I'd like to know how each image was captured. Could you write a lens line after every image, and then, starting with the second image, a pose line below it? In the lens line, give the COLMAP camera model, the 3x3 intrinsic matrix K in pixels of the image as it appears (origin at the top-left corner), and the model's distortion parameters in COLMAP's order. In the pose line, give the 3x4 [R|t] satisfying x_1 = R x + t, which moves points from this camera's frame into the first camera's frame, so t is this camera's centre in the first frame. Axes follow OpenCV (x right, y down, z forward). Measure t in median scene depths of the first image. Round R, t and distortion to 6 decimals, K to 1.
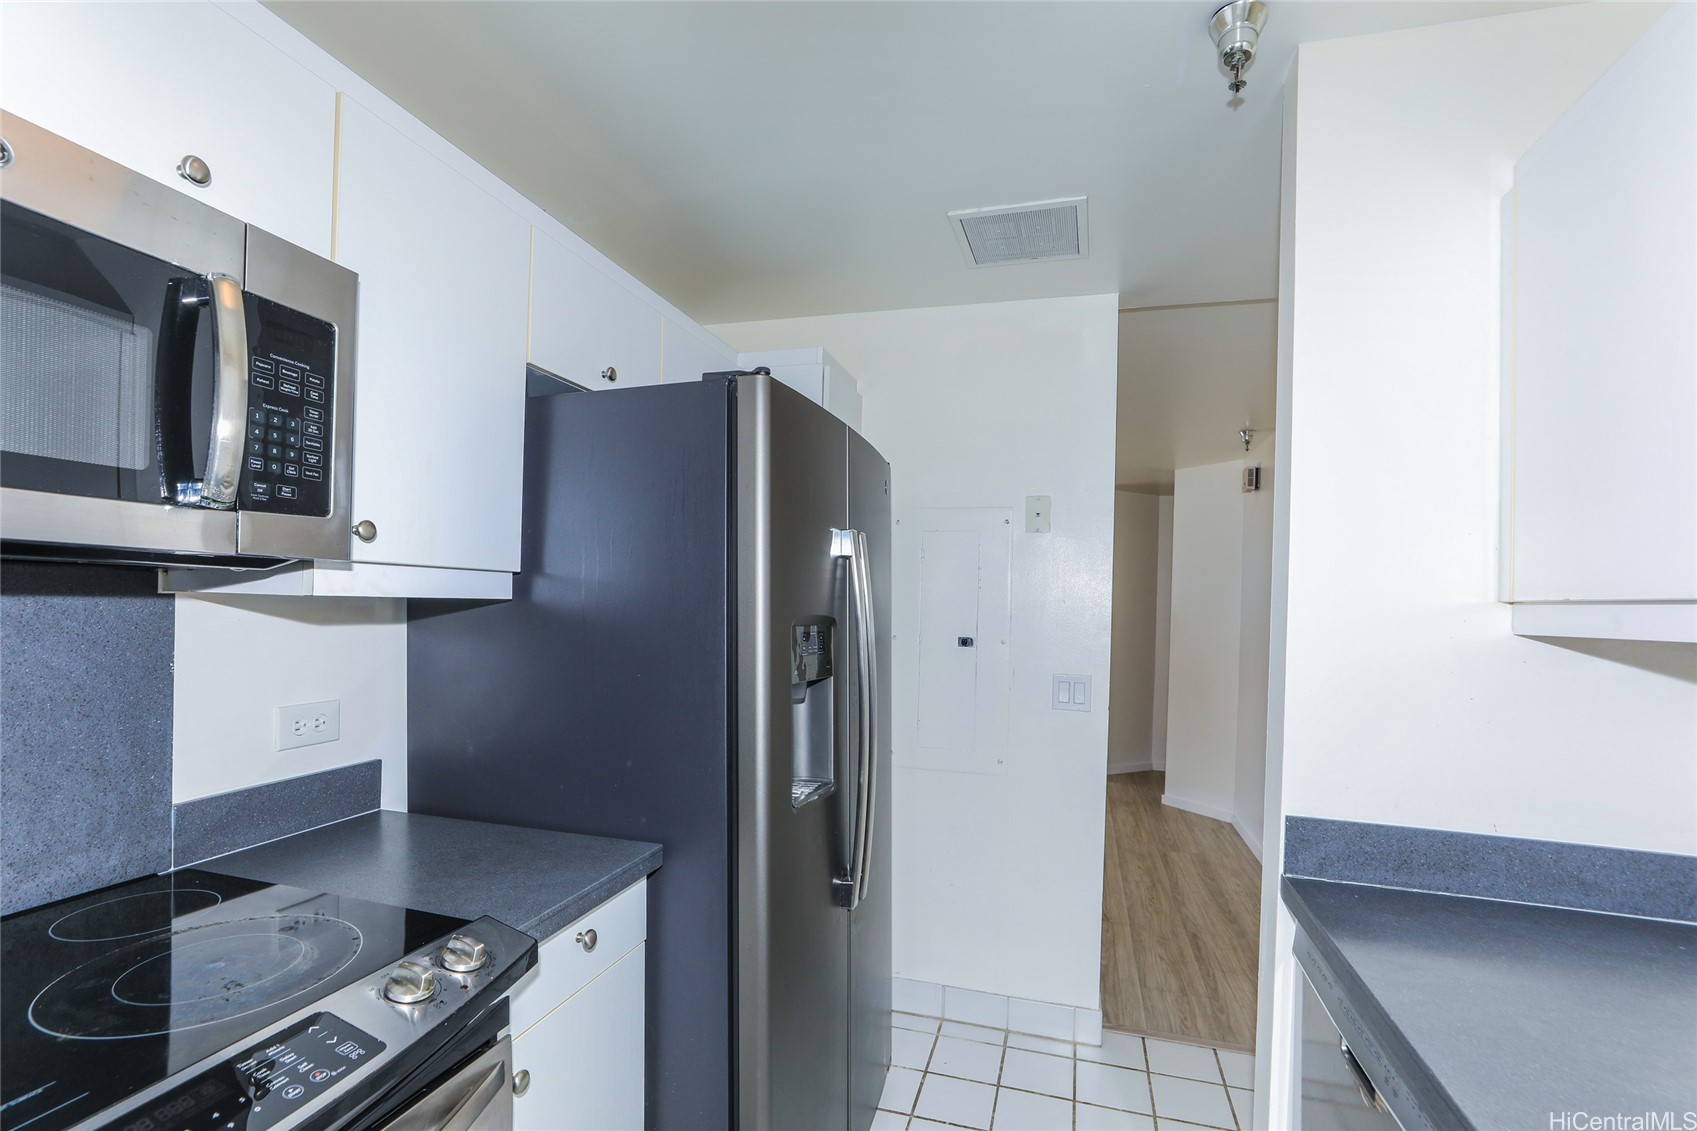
lens RADIAL K [[786.4, 0, 841.9], [0, 786.4, 605.9], [0, 0, 1]] dist [-0.031334, 0.015737]
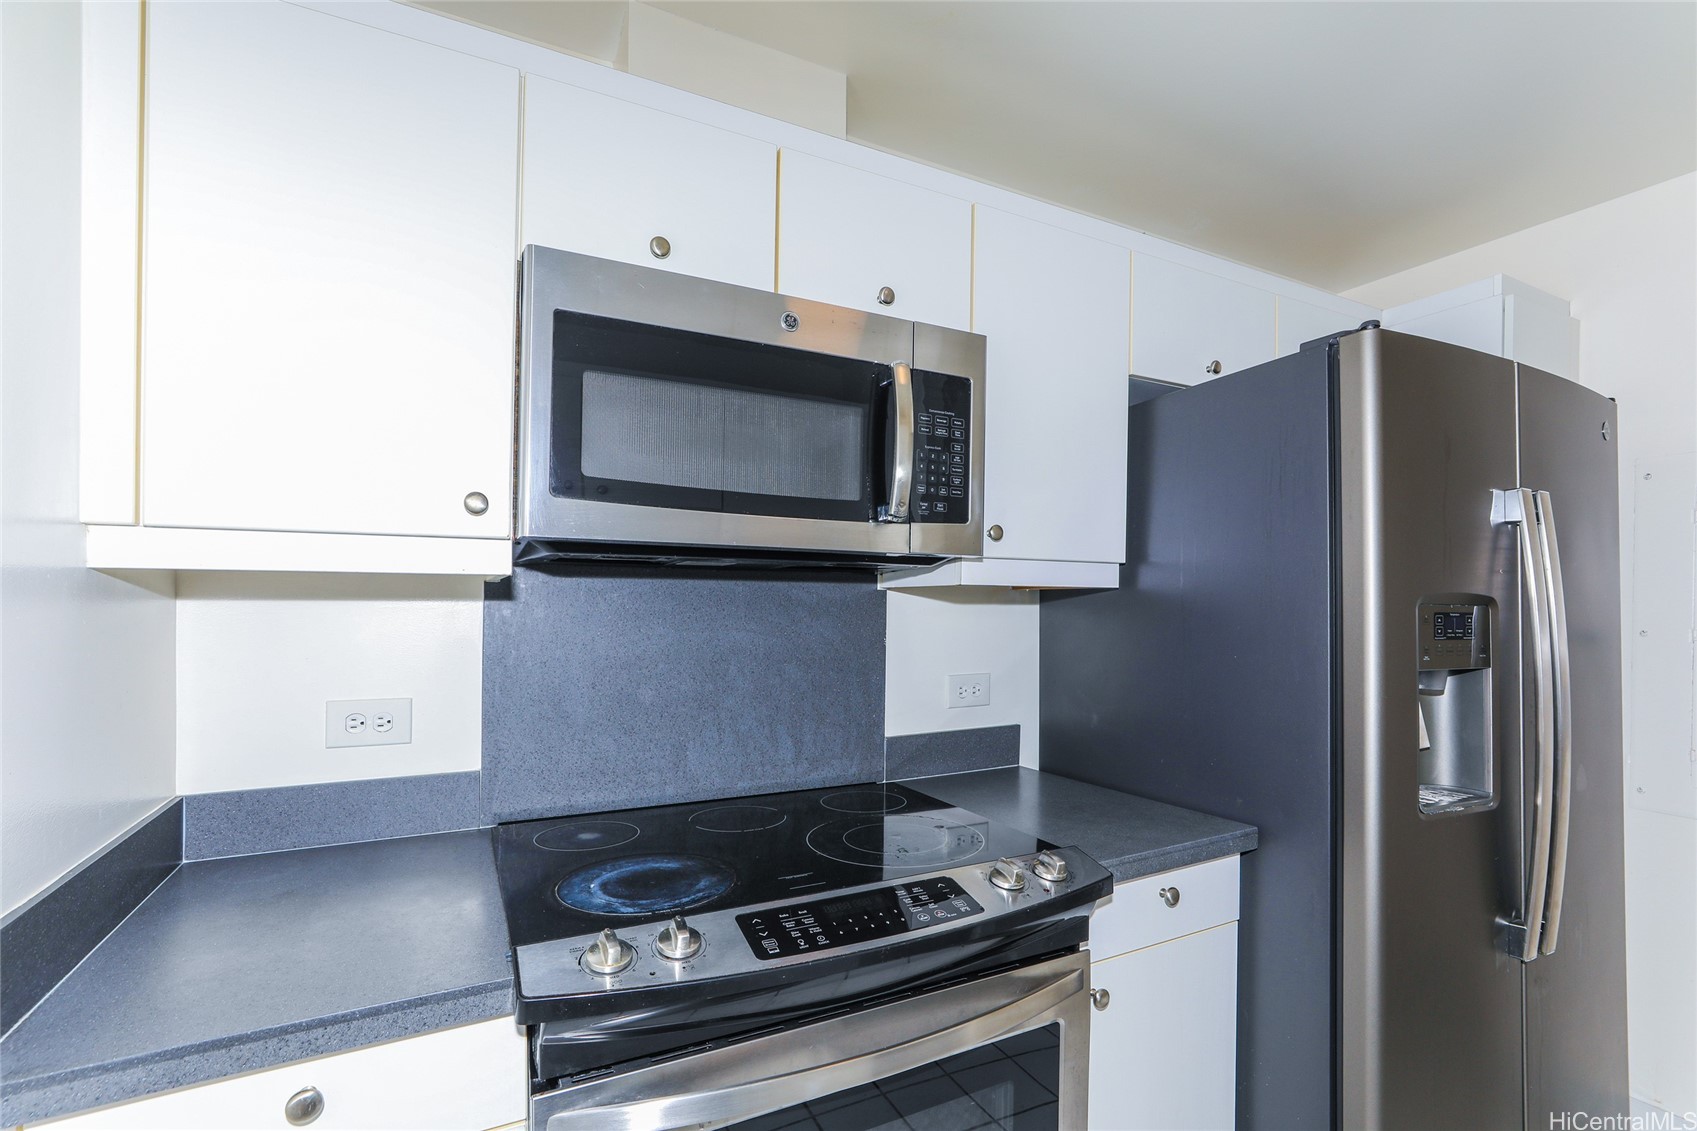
lens RADIAL K [[772.3, 0, 841.9], [0, 772.3, 577.0], [0, 0, 1]] dist [-0.002589, 0.000046]
pose [[0.697332, -0.041337, -0.715555, 0.123635], [0.005060, 0.998595, -0.052757, 0.044187], [0.716731, 0.033168, 0.696561, -0.061650]]
